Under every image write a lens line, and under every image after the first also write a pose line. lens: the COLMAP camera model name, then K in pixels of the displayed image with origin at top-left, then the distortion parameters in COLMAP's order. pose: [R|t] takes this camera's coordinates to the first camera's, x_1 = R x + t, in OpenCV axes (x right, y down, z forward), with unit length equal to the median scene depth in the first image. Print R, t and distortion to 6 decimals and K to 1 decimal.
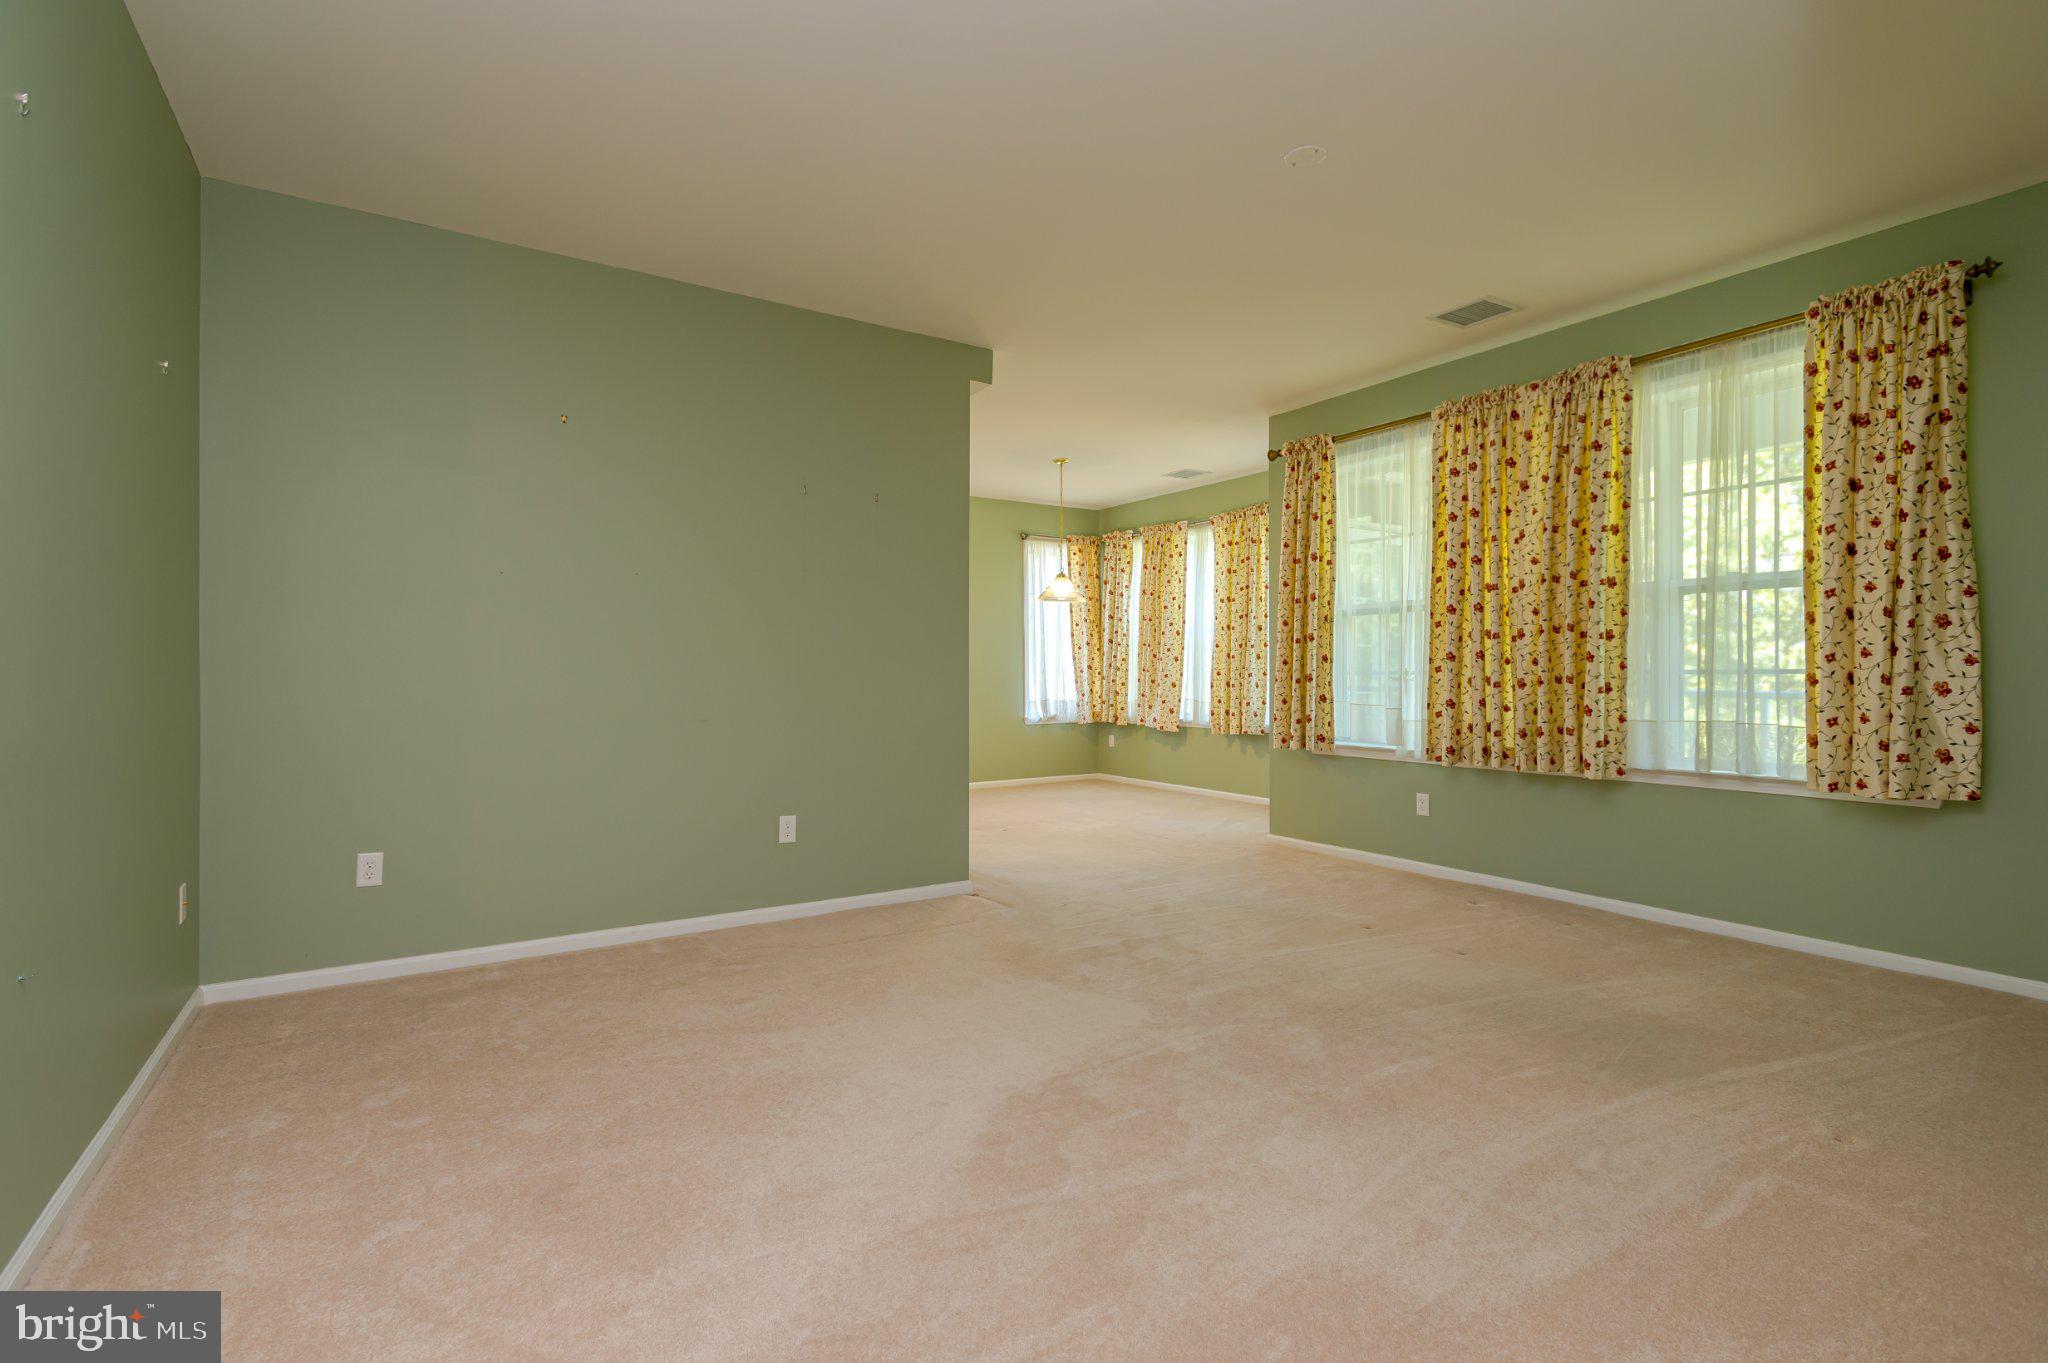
lens RADIAL K [[936.9, 0, 1018.5], [0, 936.9, 676.0], [0, 0, 1]] dist [0.008716, -0.003618]
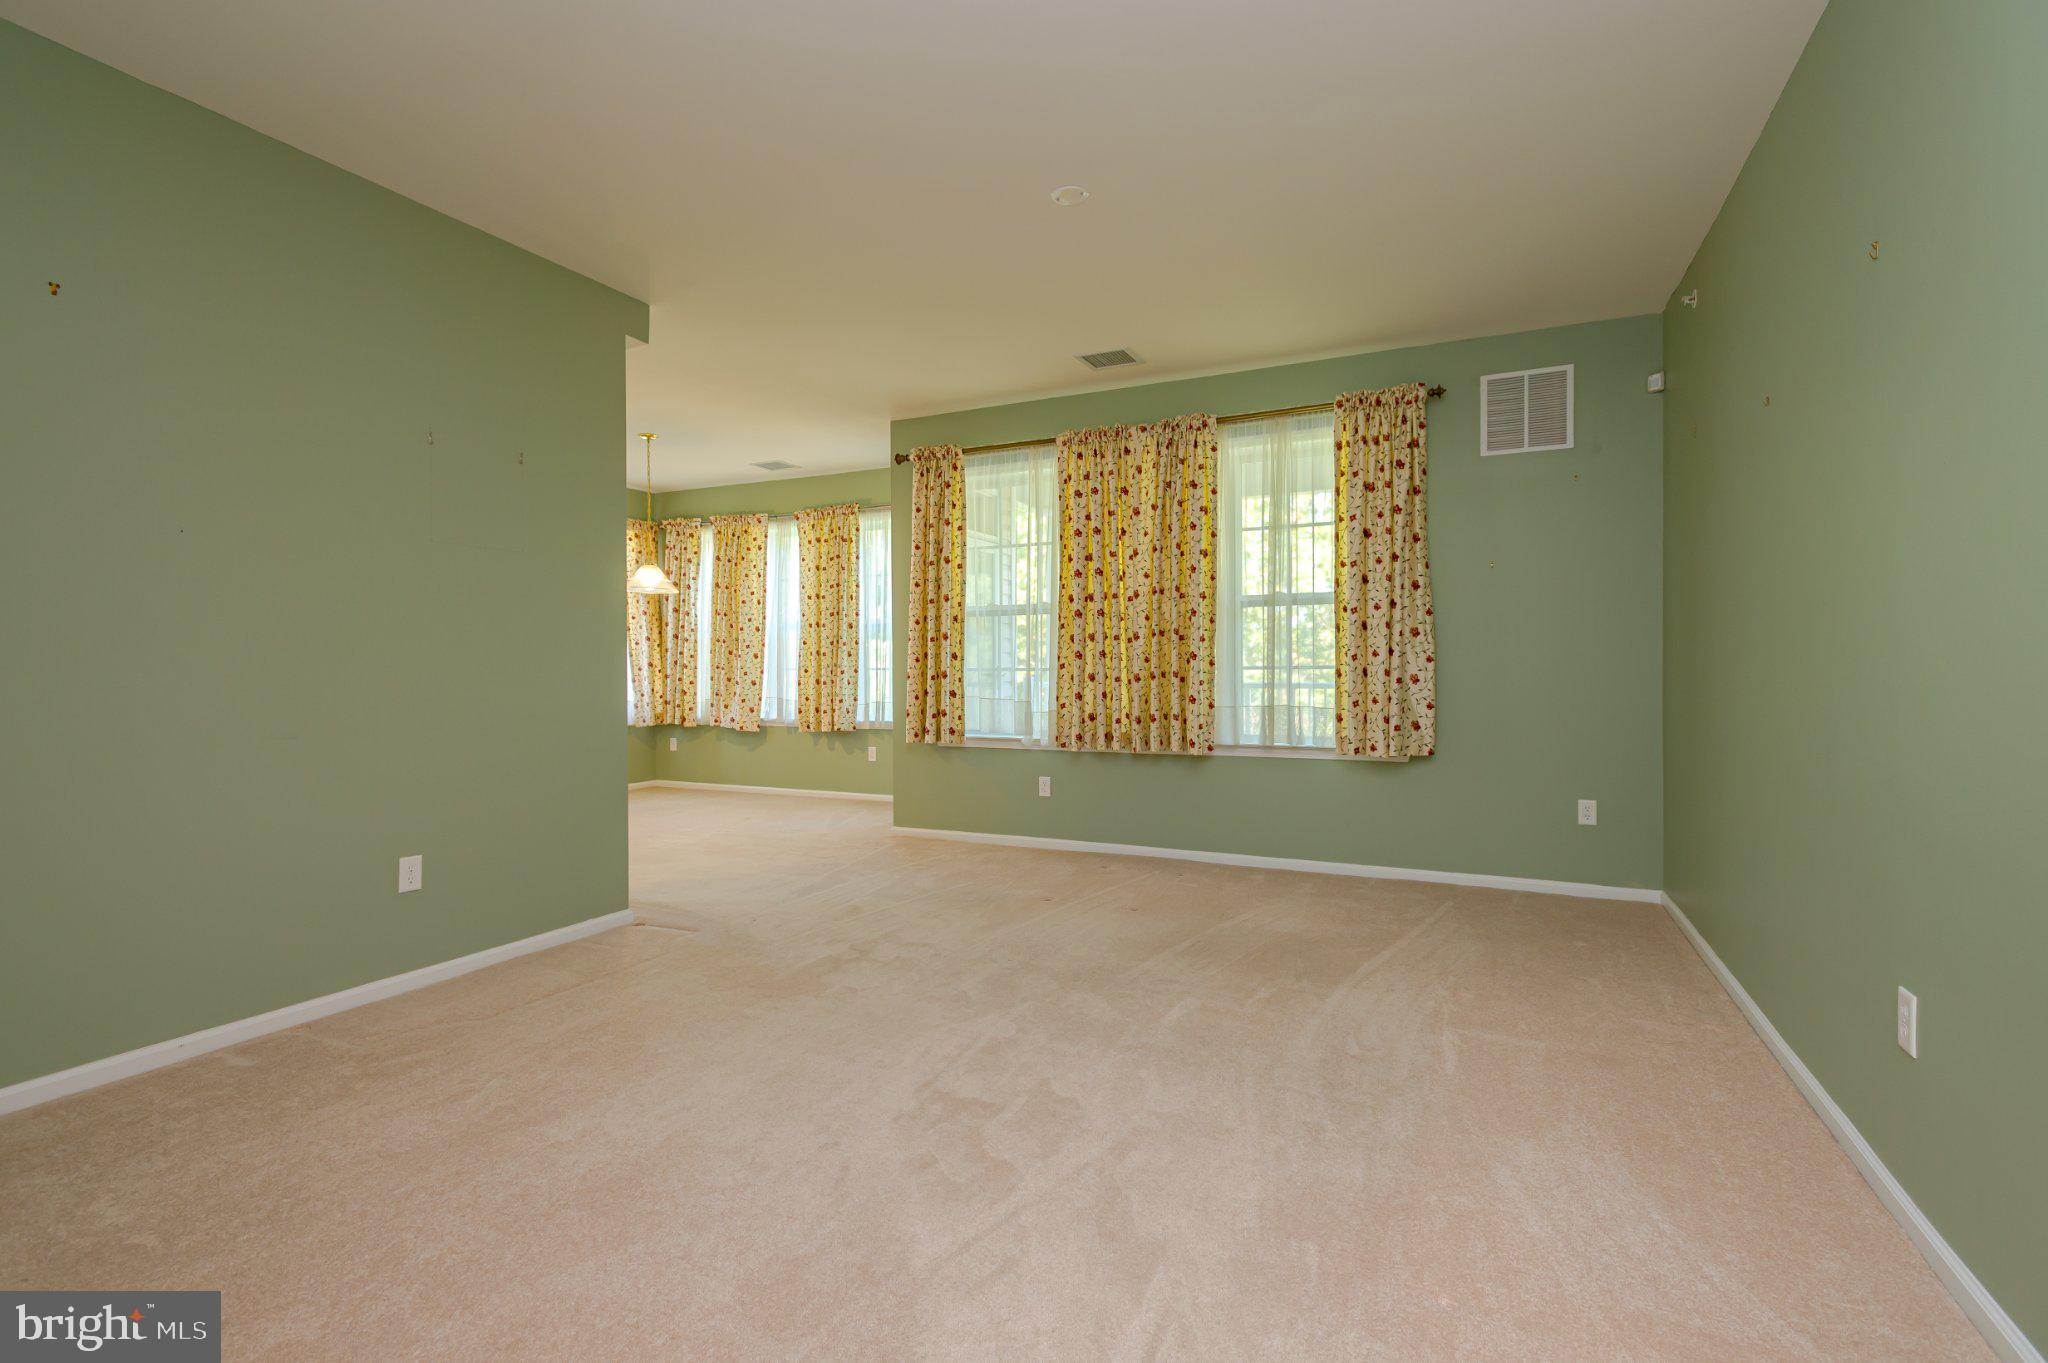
lens RADIAL K [[936.9, 0, 1028.6], [0, 936.9, 673.1], [0, 0, 1]] dist [0.008716, -0.003618]
pose [[0.850502, -0.005118, 0.525947, -0.218538], [0.005492, 0.999985, 0.000850, 0.000208], [-0.525944, 0.002165, 0.850517, 0.069938]]
